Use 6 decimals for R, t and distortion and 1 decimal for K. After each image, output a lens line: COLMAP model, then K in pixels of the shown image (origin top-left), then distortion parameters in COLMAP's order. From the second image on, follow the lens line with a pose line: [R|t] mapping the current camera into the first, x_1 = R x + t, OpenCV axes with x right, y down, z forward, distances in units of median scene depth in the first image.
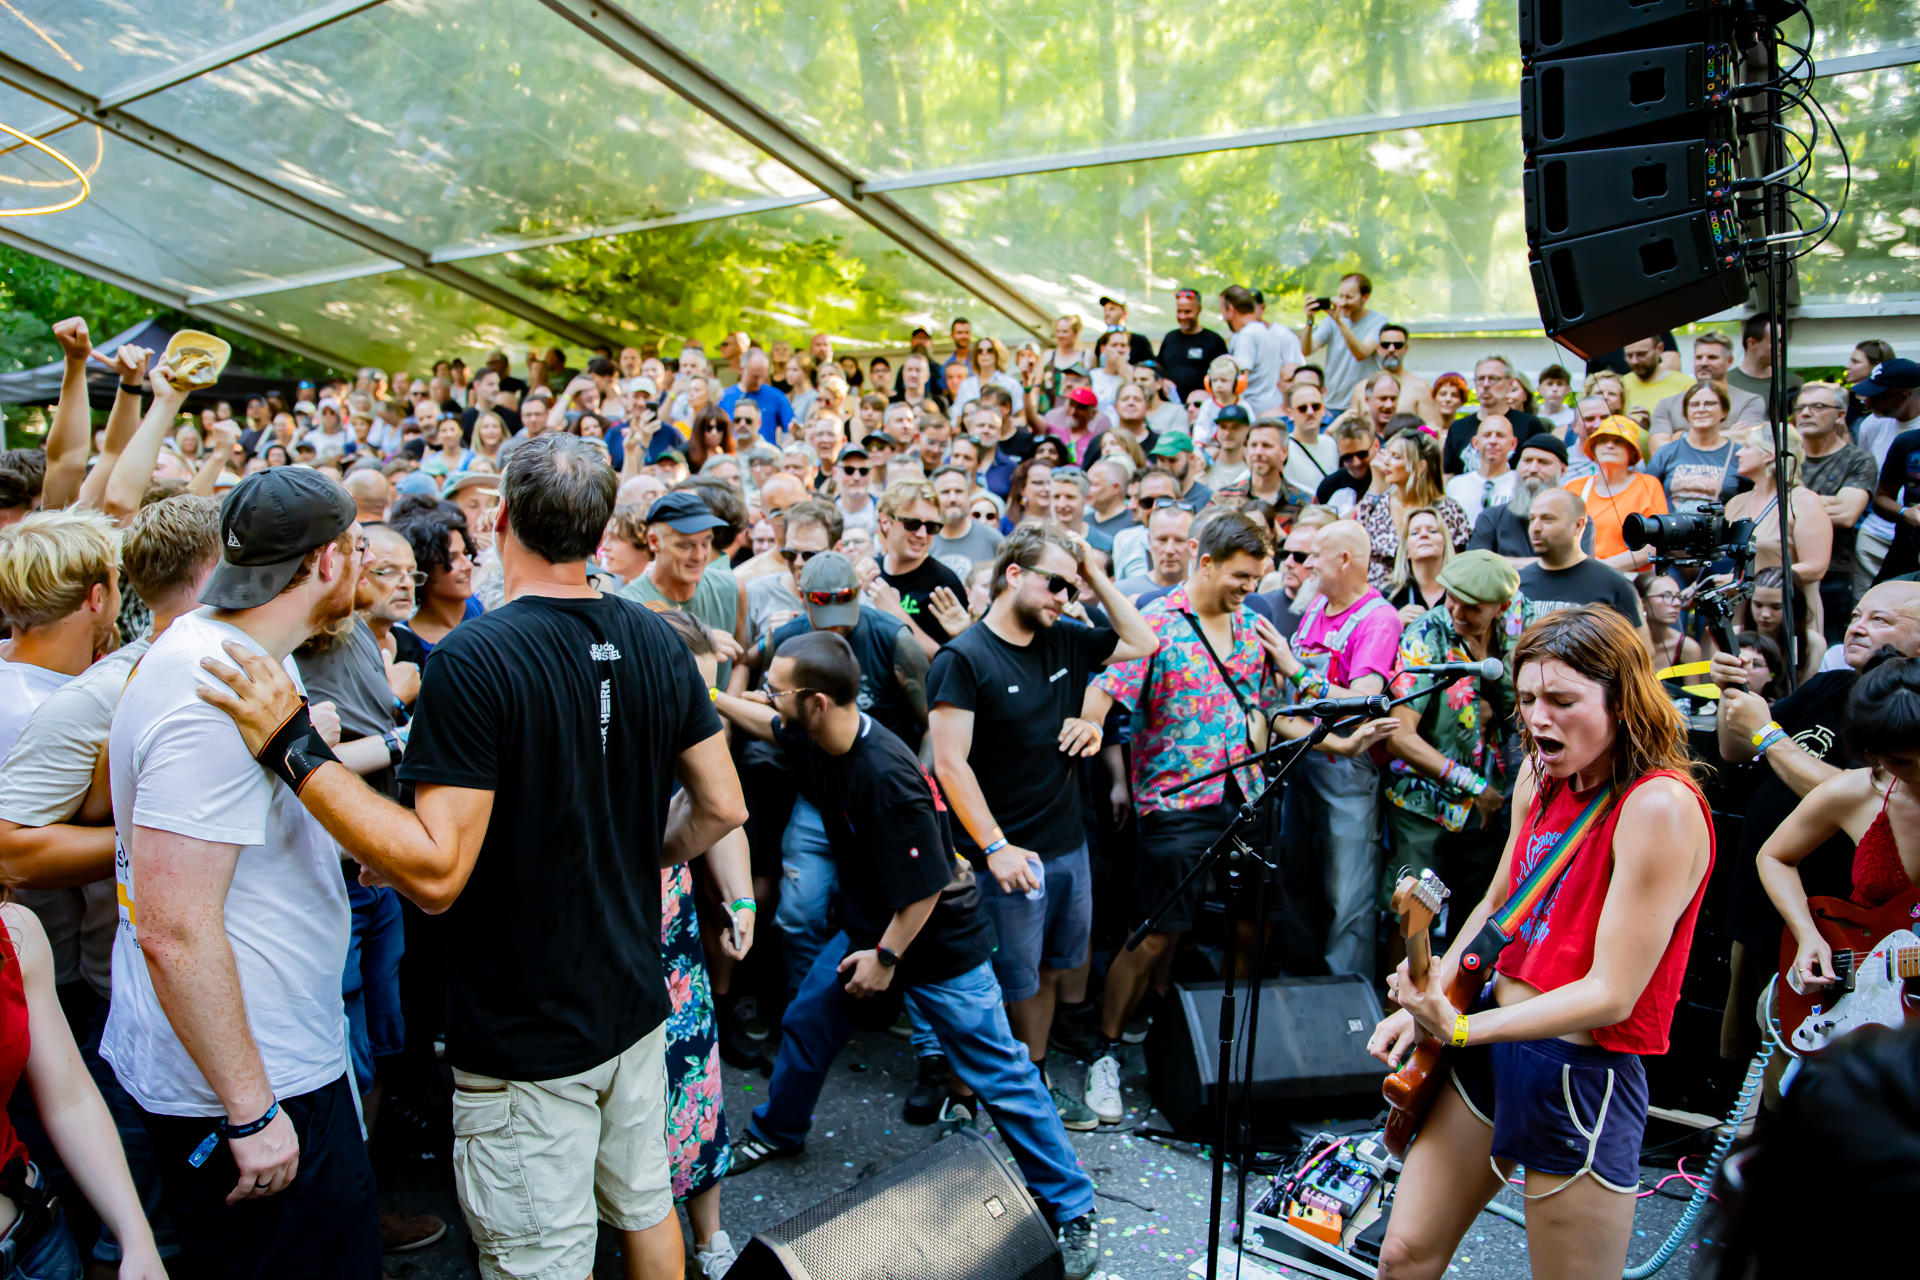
lens RADIAL K [[1286.3, 0, 908.2], [0, 1286.3, 617.2], [0, 0, 1]] dist [-0.134326, 0.099738]
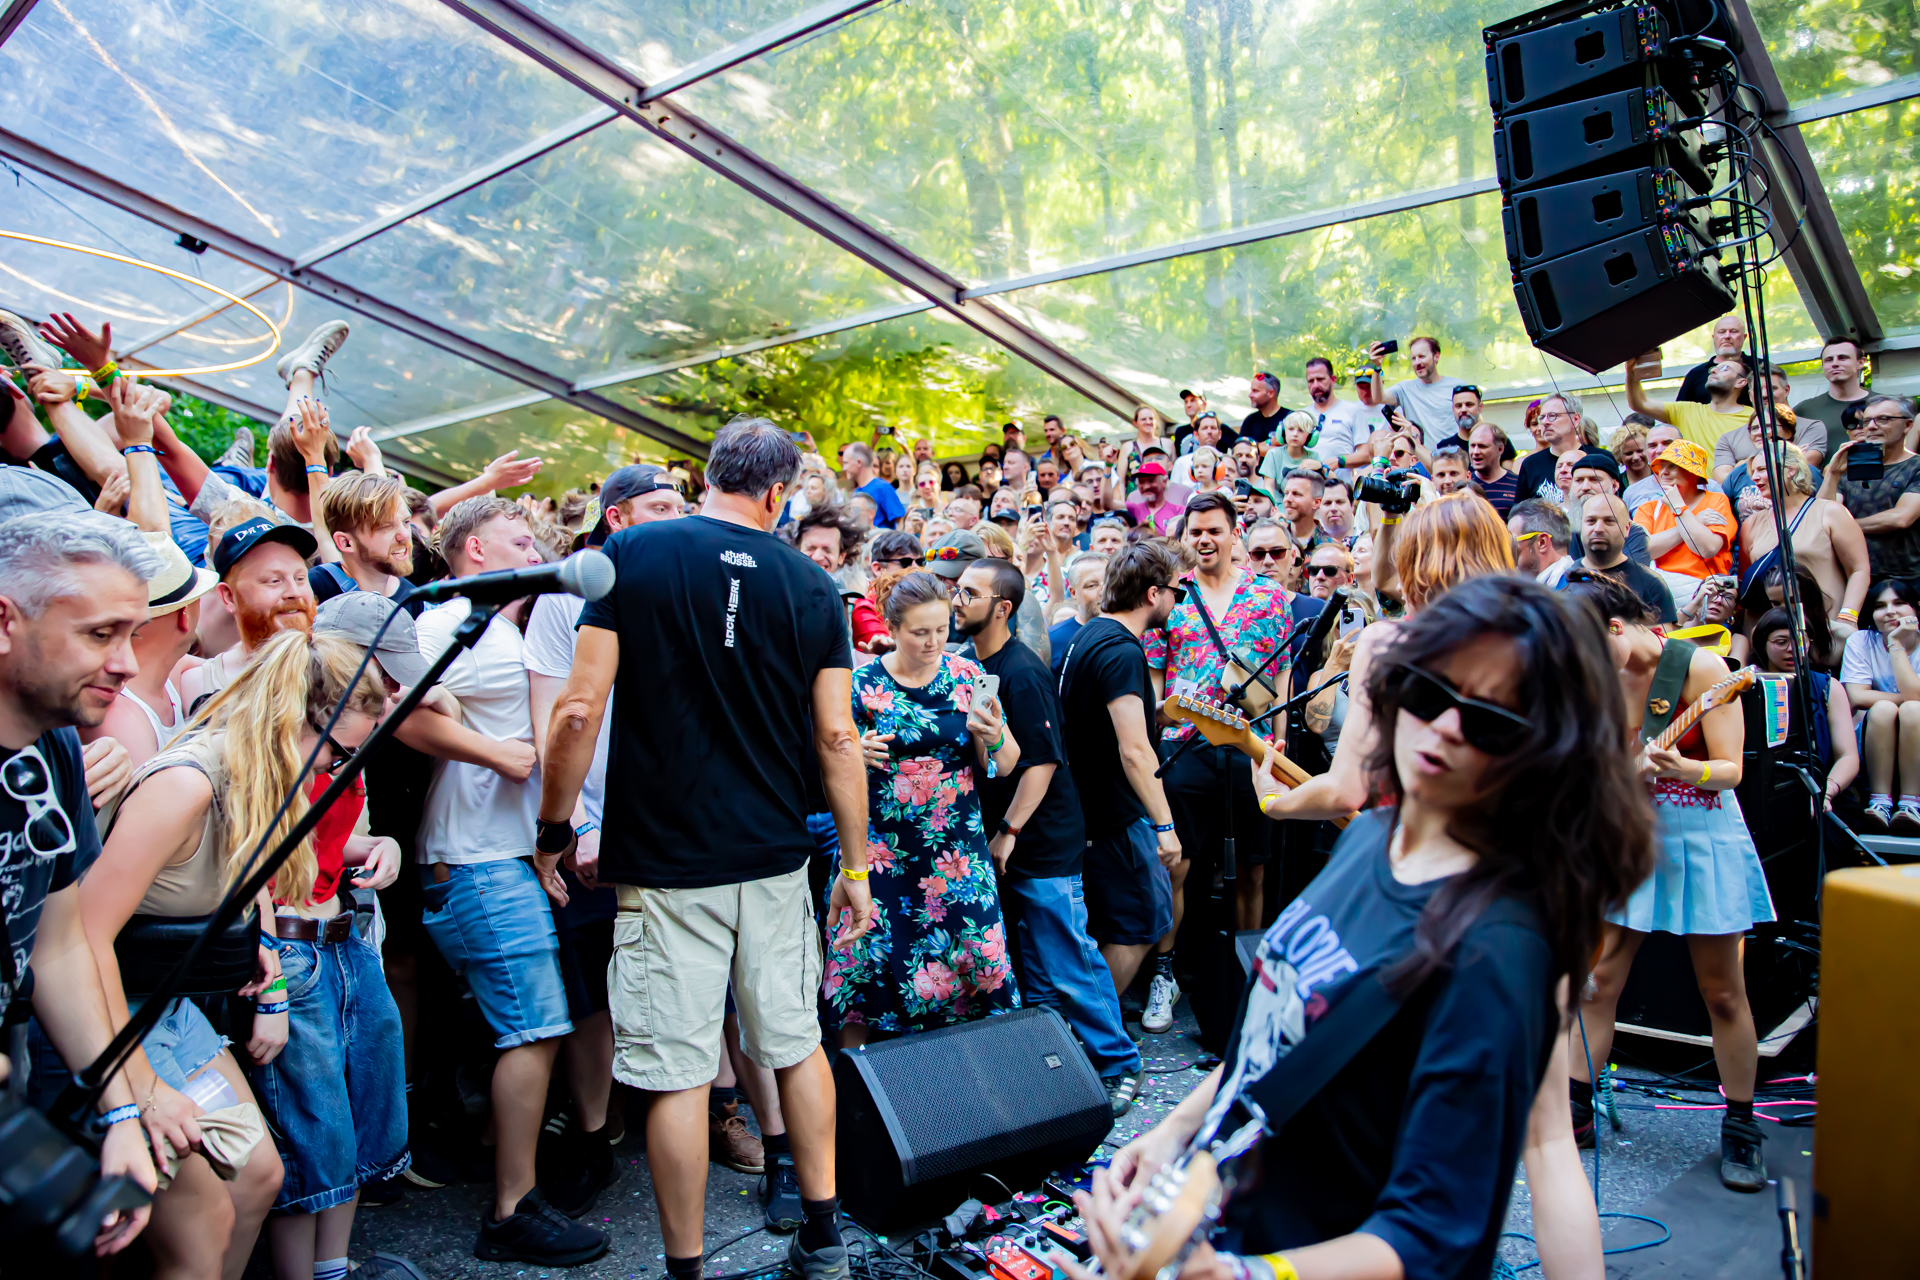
lens RADIAL K [[1354.5, 0, 899.4], [0, 1354.5, 623.6], [0, 0, 1]] dist [-0.103974, 0.090647]
pose [[0.992453, -0.041272, -0.115473, 0.064945], [0.028092, 0.993138, -0.113526, 0.149713], [0.119366, 0.109426, 0.986802, -0.245032]]
